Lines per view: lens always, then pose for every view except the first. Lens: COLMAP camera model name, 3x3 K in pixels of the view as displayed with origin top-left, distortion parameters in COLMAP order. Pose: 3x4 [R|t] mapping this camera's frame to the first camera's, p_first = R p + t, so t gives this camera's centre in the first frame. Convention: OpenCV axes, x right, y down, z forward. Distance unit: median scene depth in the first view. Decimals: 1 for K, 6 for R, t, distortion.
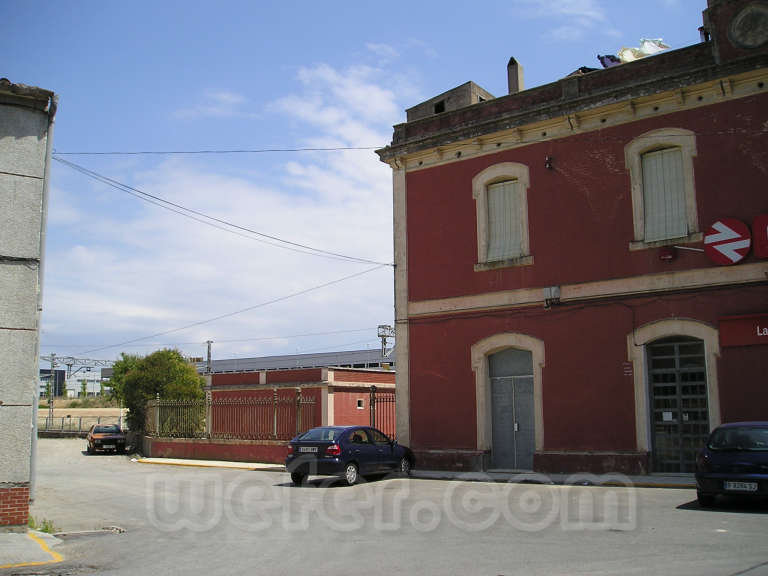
lens RADIAL K [[785.7, 0, 383.9], [0, 785.7, 289.9], [0, 0, 1]] dist [-0.105274, 0.000000]
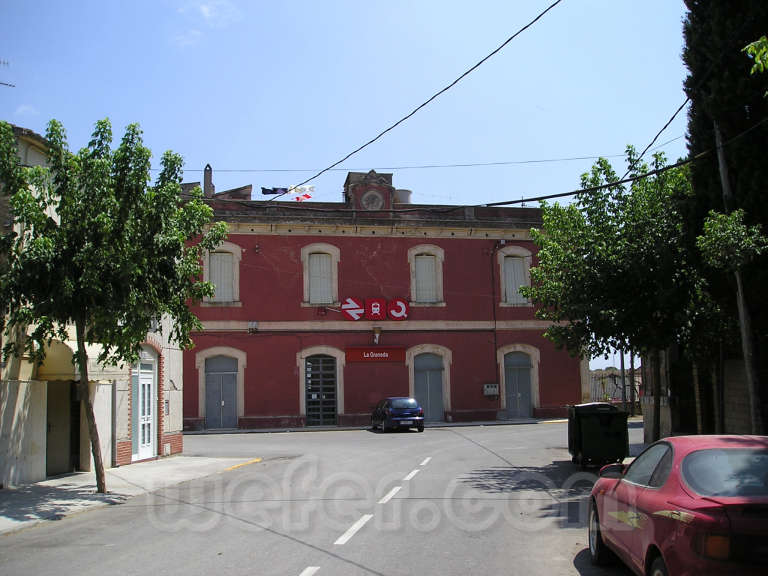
lens RADIAL K [[785.7, 0, 383.9], [0, 785.7, 287.2], [0, 0, 1]] dist [-0.105274, 0.000000]
pose [[0.663115, 0.096414, 0.742282, -0.951366], [-0.101866, 0.994068, -0.038116, -0.046219], [-0.741554, -0.050338, 0.669002, -0.392246]]
